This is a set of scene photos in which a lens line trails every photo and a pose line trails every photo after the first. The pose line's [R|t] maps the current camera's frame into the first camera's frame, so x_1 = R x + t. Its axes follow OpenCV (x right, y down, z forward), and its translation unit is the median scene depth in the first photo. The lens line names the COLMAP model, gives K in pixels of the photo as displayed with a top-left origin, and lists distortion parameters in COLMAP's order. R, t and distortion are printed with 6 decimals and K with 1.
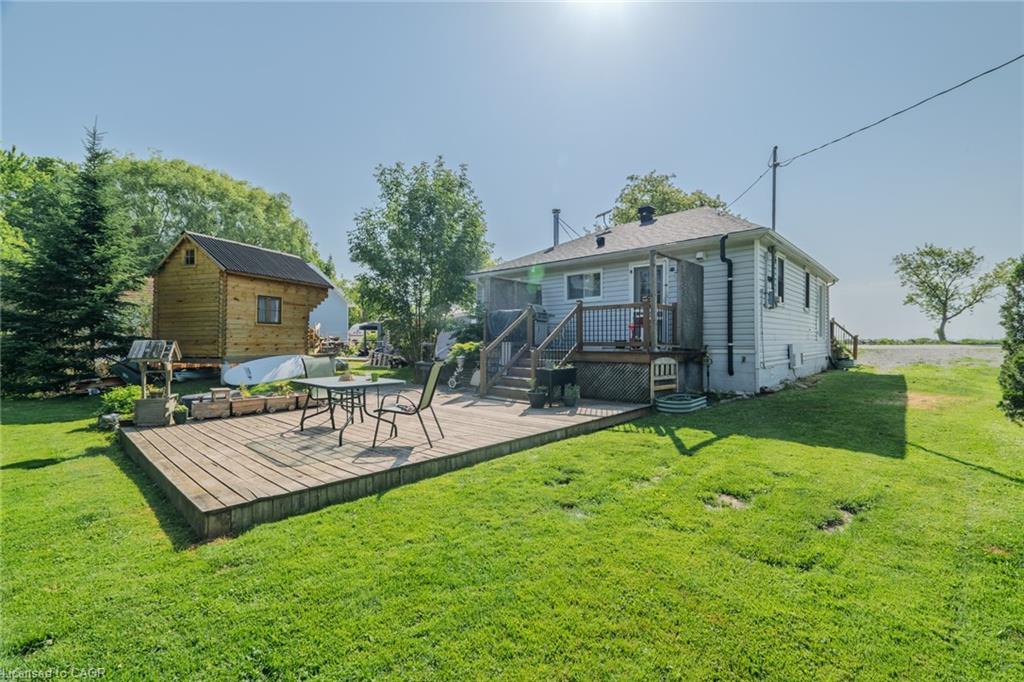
lens RADIAL K [[458.1, 0, 510.9], [0, 458.1, 336.3], [0, 0, 1]] dist [-0.004985, -0.001987]
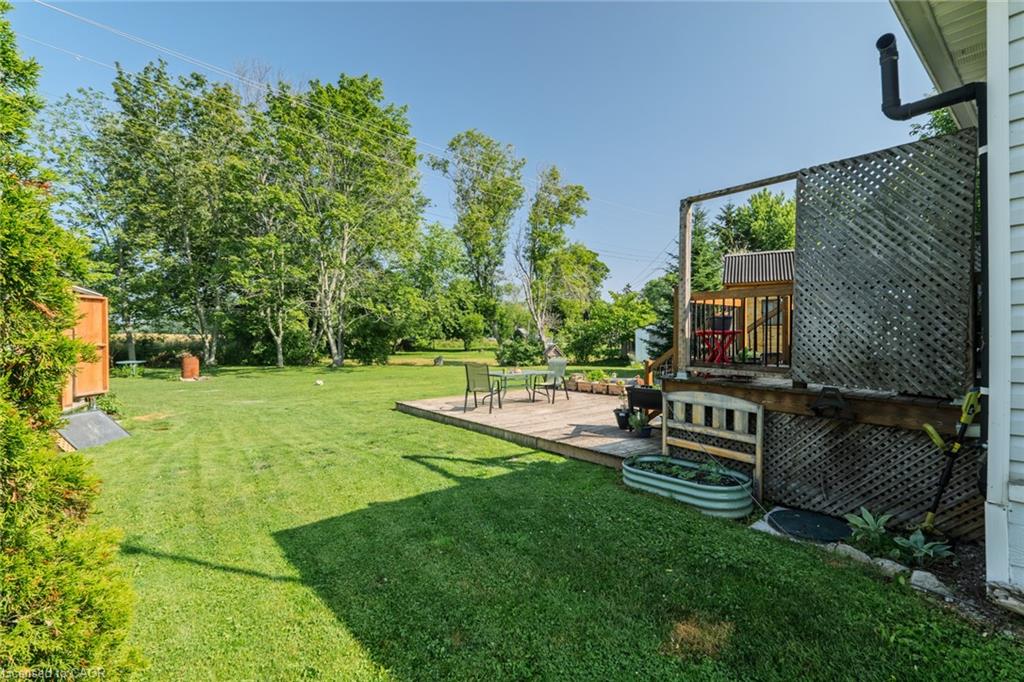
lens RADIAL K [[458.1, 0, 512.7], [0, 458.1, 344.1], [0, 0, 1]] dist [-0.004985, -0.001987]
pose [[-0.115609, 0.019998, -0.993093, 0.303395], [0.002371, 0.999800, 0.019857, -0.006205], [0.993292, -0.000059, -0.115633, 0.291995]]
